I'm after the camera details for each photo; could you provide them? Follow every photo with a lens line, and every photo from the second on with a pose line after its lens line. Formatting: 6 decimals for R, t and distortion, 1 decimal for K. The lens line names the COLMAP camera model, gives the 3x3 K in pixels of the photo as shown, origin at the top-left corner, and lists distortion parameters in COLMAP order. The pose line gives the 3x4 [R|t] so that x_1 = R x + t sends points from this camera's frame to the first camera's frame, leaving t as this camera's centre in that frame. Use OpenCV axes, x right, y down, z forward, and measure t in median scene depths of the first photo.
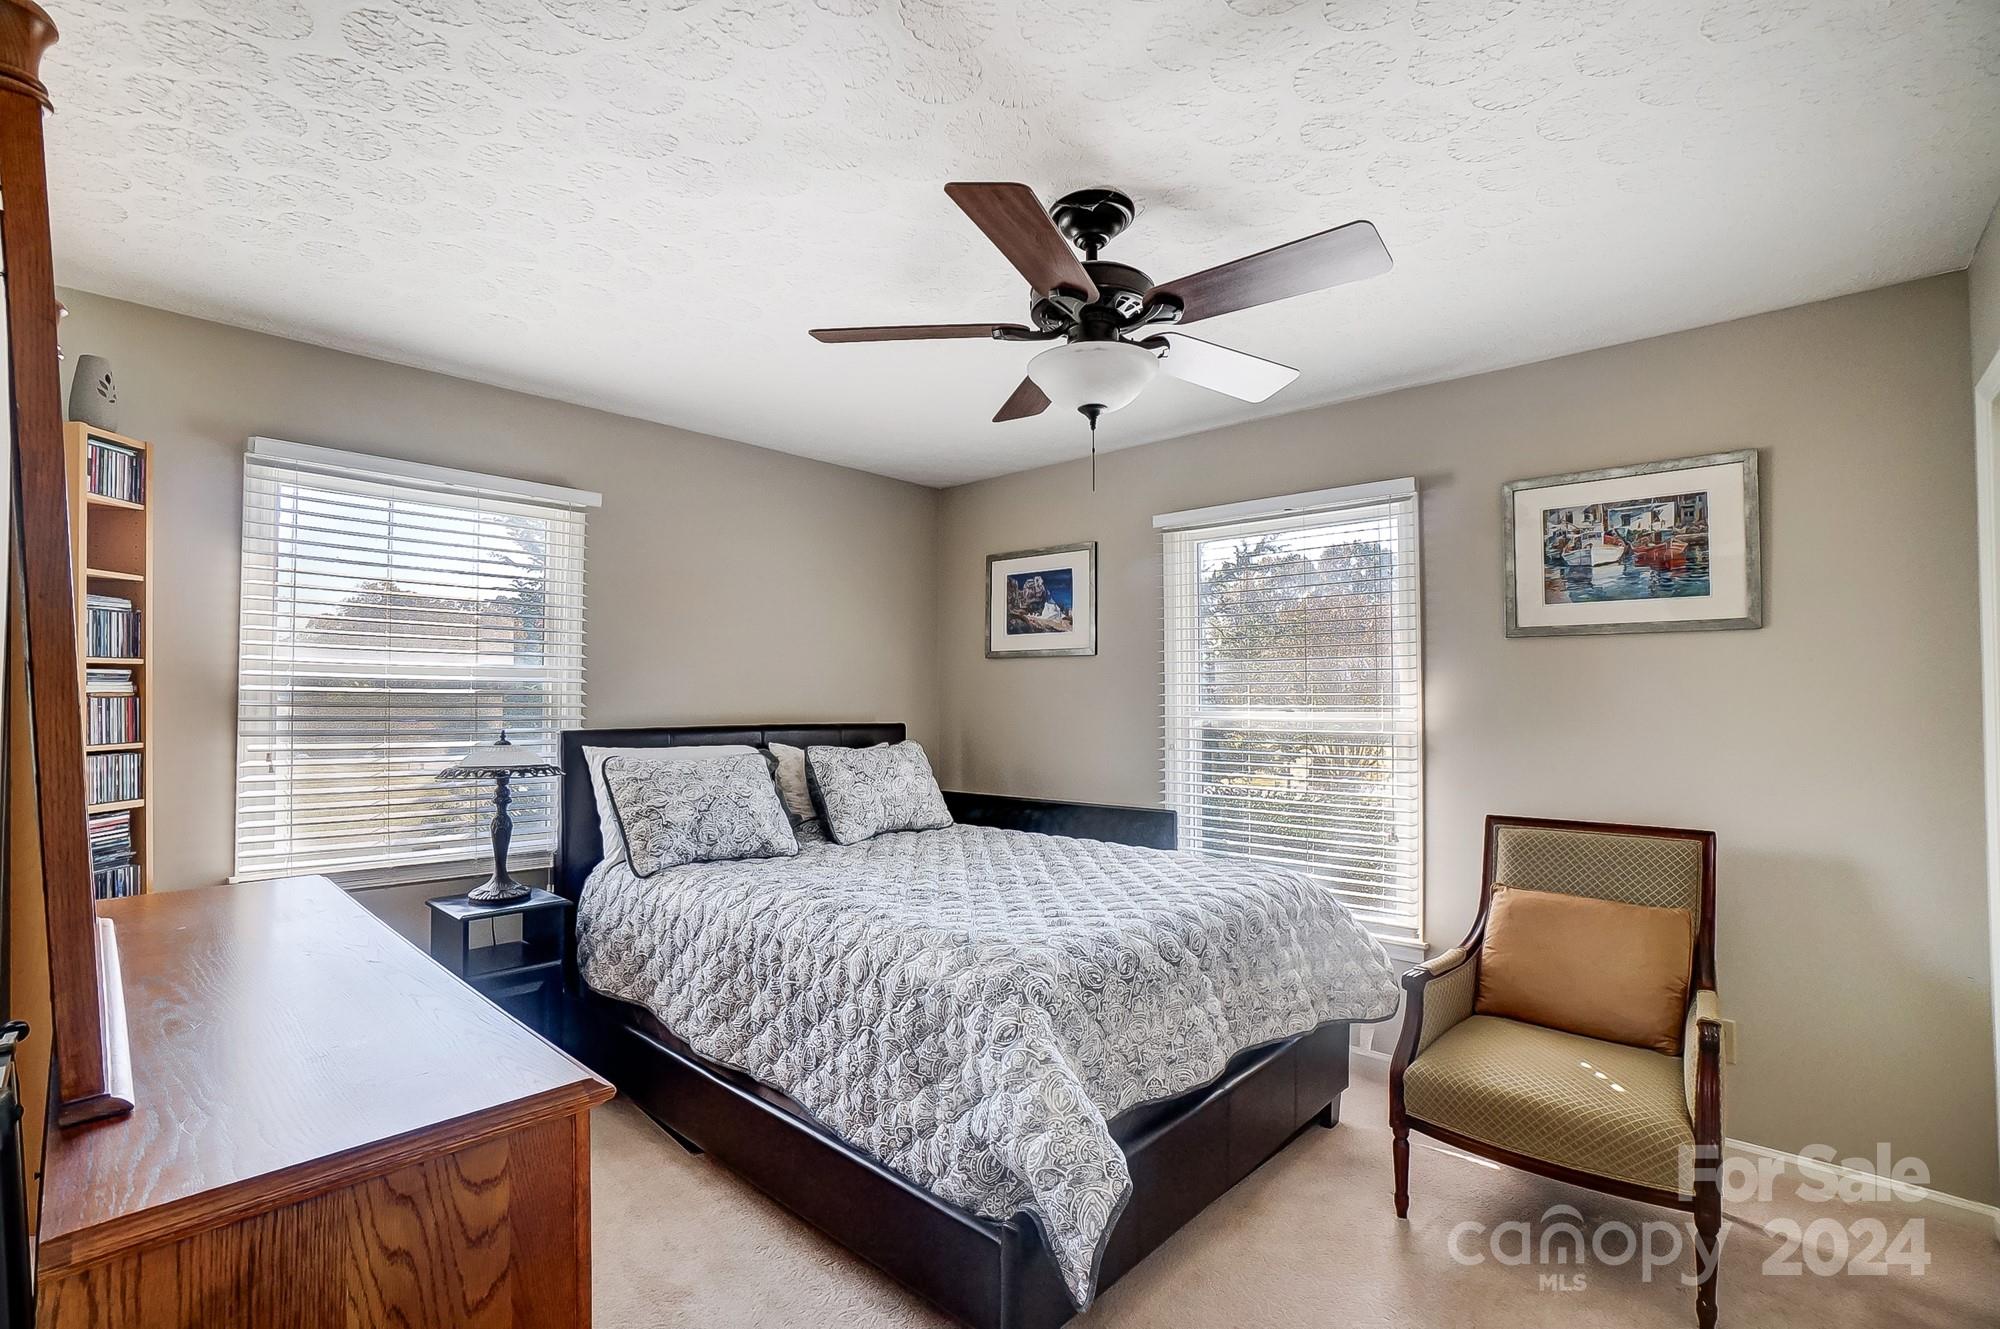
lens RADIAL K [[906.0, 0, 977.4], [0, 906.0, 676.2], [0, 0, 1]] dist [-0.063780, 0.026280]
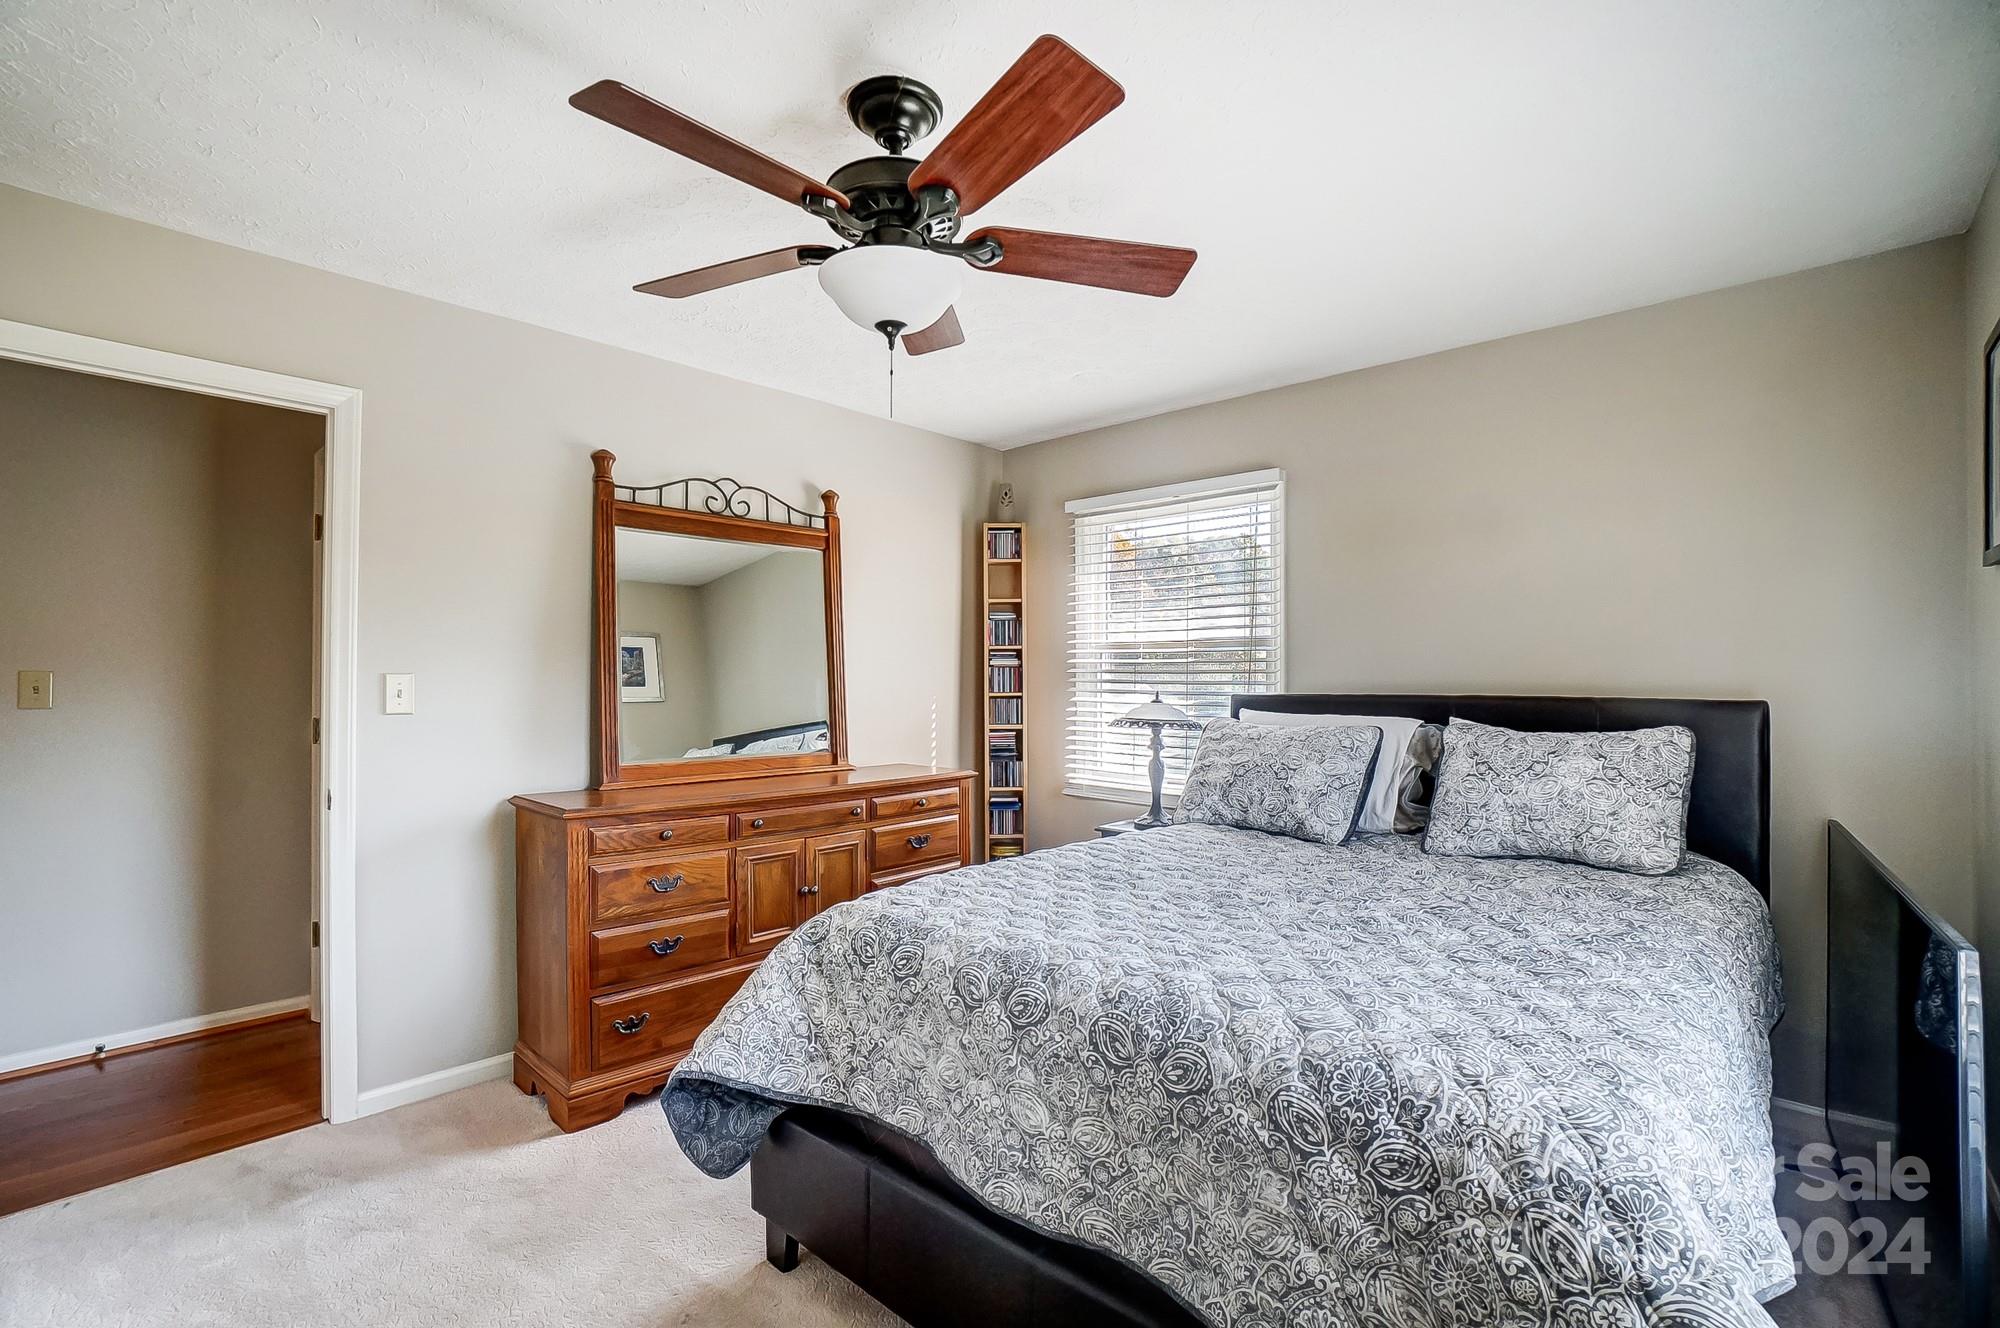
lens RADIAL K [[906.0, 0, 977.4], [0, 906.0, 675.7], [0, 0, 1]] dist [-0.063780, 0.026280]
pose [[-0.038133, -0.007704, -0.999243, 0.737648], [0.026082, 0.999622, -0.008702, 0.045758], [0.998932, -0.026394, -0.037918, 0.814242]]
